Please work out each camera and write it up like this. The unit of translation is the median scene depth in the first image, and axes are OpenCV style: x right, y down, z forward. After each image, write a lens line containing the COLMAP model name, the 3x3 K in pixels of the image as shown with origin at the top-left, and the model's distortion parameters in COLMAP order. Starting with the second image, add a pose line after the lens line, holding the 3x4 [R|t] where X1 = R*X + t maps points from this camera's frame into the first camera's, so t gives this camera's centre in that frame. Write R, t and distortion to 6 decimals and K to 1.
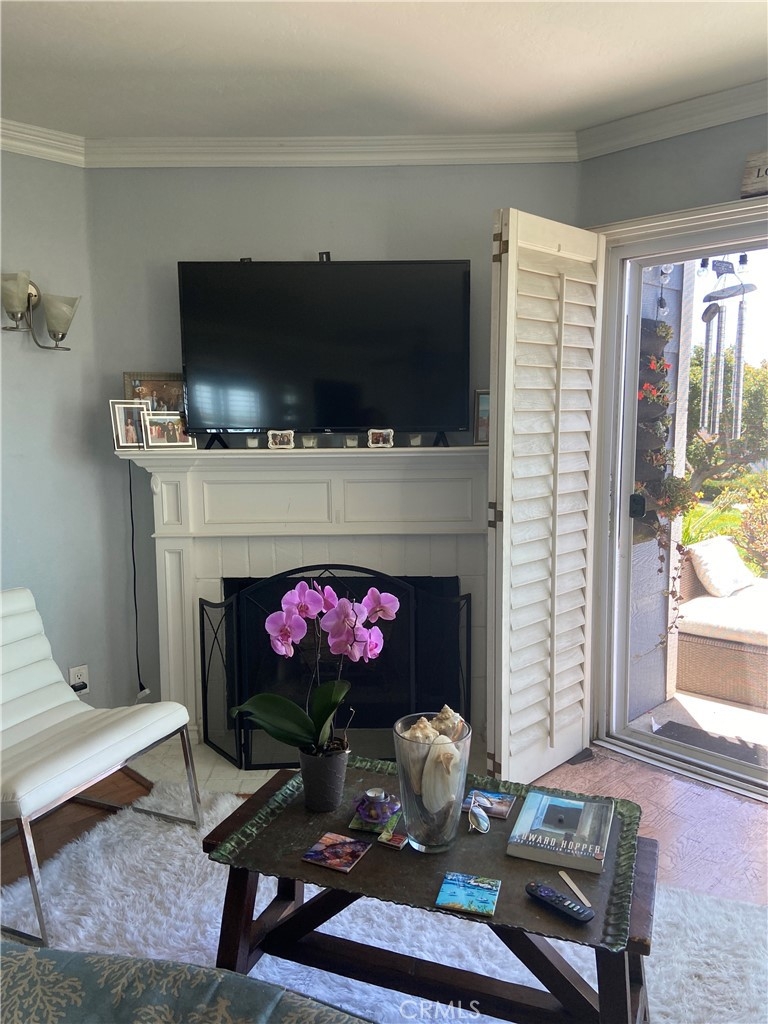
lens RADIAL K [[774.1, 0, 386.6], [0, 774.1, 517.5], [0, 0, 1]] dist [0.065299, -0.002129]
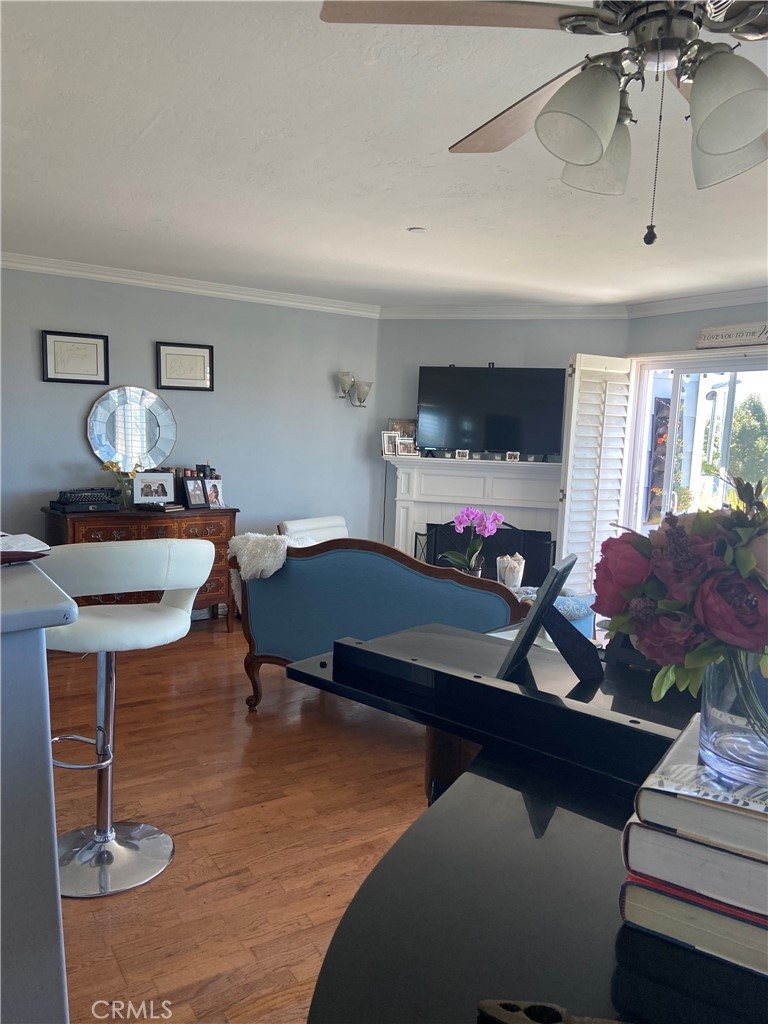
lens RADIAL K [[774.1, 0, 377.0], [0, 774.1, 515.9], [0, 0, 1]] dist [0.065299, -0.002129]
pose [[0.971357, 0.070988, -0.226772, 0.115016], [-0.076917, 0.996886, -0.017406, 0.108976], [0.224830, 0.034350, 0.973792, -0.990741]]
